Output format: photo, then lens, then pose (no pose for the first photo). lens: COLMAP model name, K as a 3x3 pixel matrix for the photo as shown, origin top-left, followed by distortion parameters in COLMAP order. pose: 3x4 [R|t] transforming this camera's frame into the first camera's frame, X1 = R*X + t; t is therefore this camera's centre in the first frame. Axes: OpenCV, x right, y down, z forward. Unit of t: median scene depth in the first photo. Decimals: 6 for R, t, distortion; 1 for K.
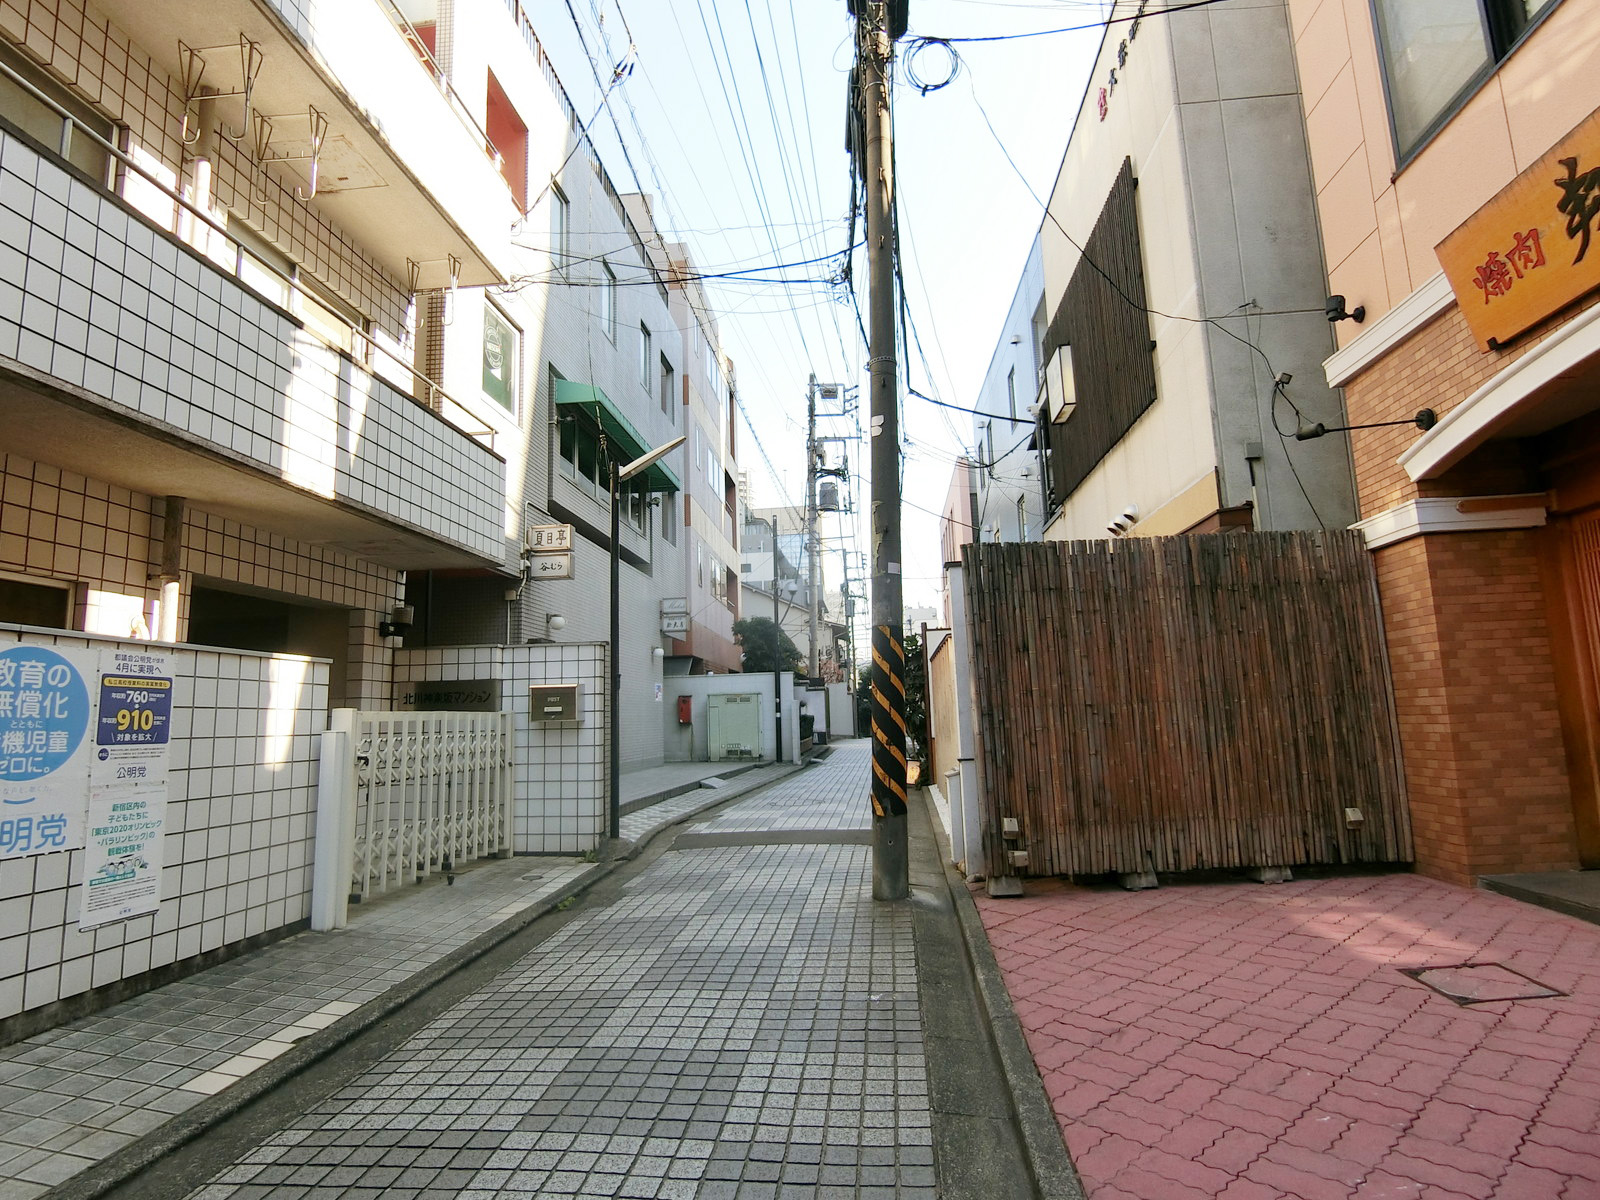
lens RADIAL K [[880.4, 0, 797.6], [0, 880.4, 598.1], [0, 0, 1]] dist [-0.001590, -0.000168]
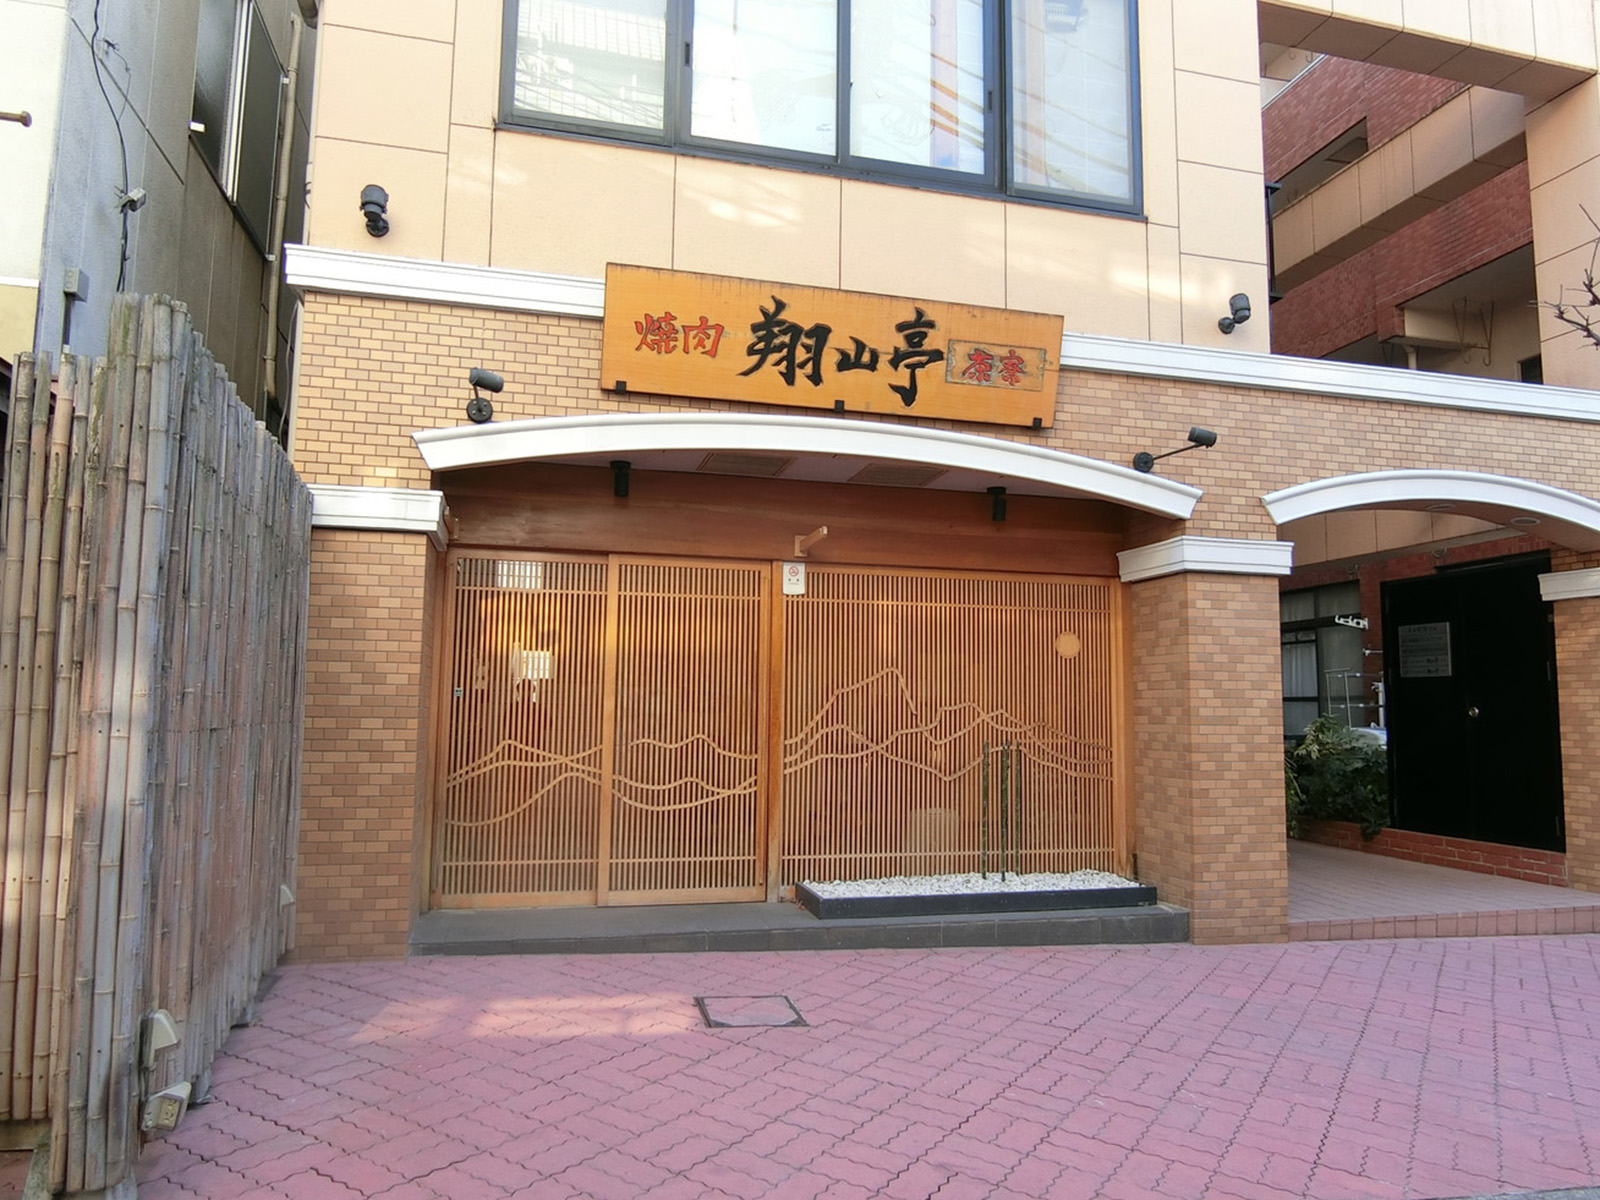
lens RADIAL K [[1102.8, 0, 803.0], [0, 1102.8, 596.3], [0, 0, 1]] dist [-0.012043, -0.000658]
pose [[-0.334733, 0.130931, 0.933172, -0.493731], [-0.132653, 0.973891, -0.184227, 0.173563], [-0.932929, -0.185455, -0.308625, 1.319705]]
